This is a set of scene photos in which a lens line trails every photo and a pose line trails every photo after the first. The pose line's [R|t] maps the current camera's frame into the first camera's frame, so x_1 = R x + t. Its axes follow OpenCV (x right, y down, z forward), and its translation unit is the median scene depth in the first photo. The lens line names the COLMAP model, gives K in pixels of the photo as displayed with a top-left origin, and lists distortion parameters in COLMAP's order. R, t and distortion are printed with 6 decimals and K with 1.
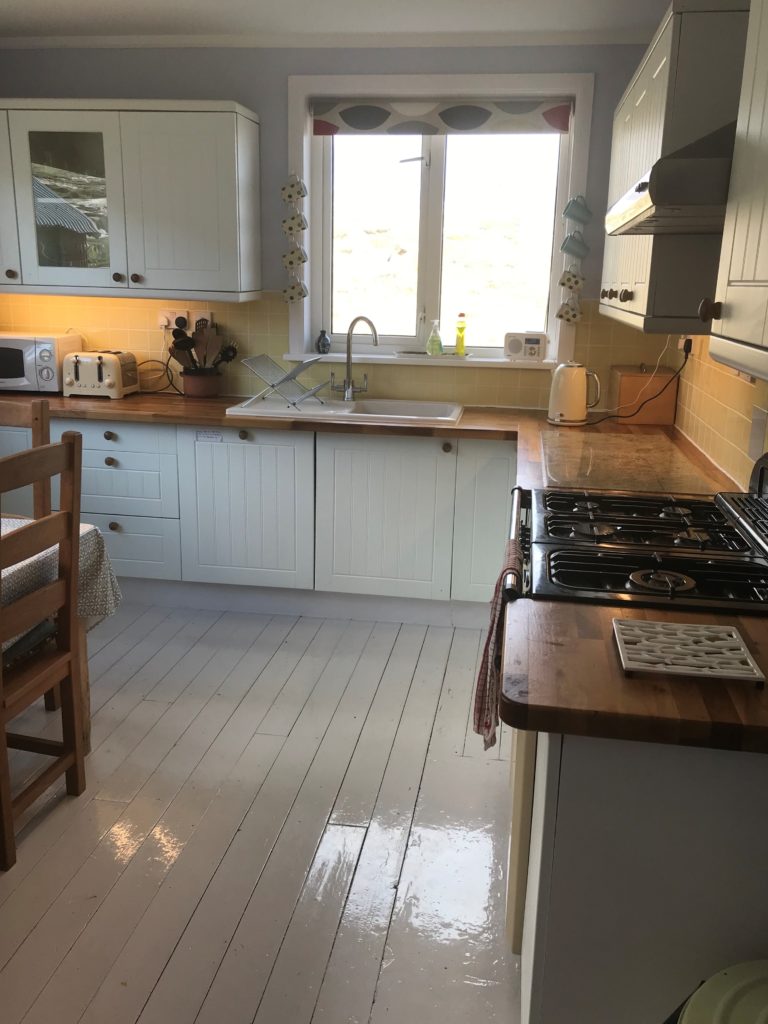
lens RADIAL K [[871.2, 0, 384.0], [0, 871.2, 512.0], [0, 0, 1]] dist [0.139630, -0.392601]
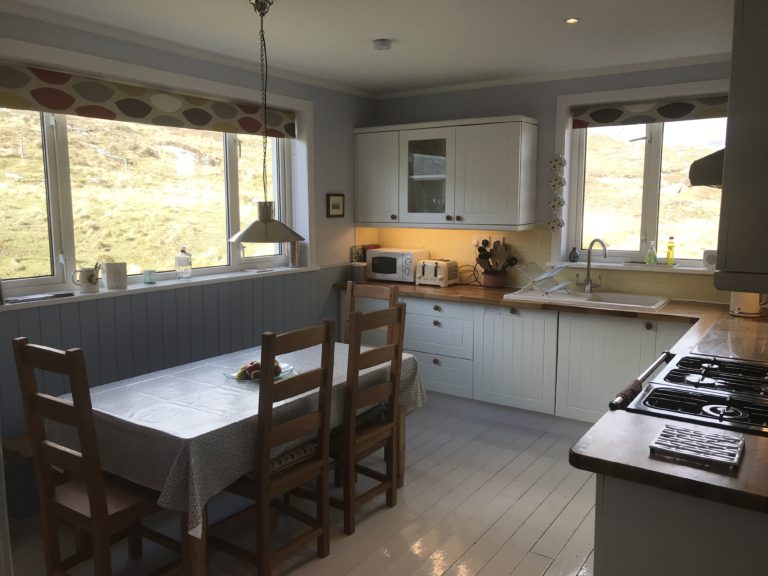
lens RADIAL K [[653.4, 0, 384.0], [0, 653.4, 288.0], [0, 0, 1]] dist [0.139630, -0.392601]
pose [[0.896403, 0.033903, -0.441941, 0.154846], [-0.092056, 0.989570, -0.110805, 0.025135], [0.433575, 0.140009, 0.890174, -0.183306]]
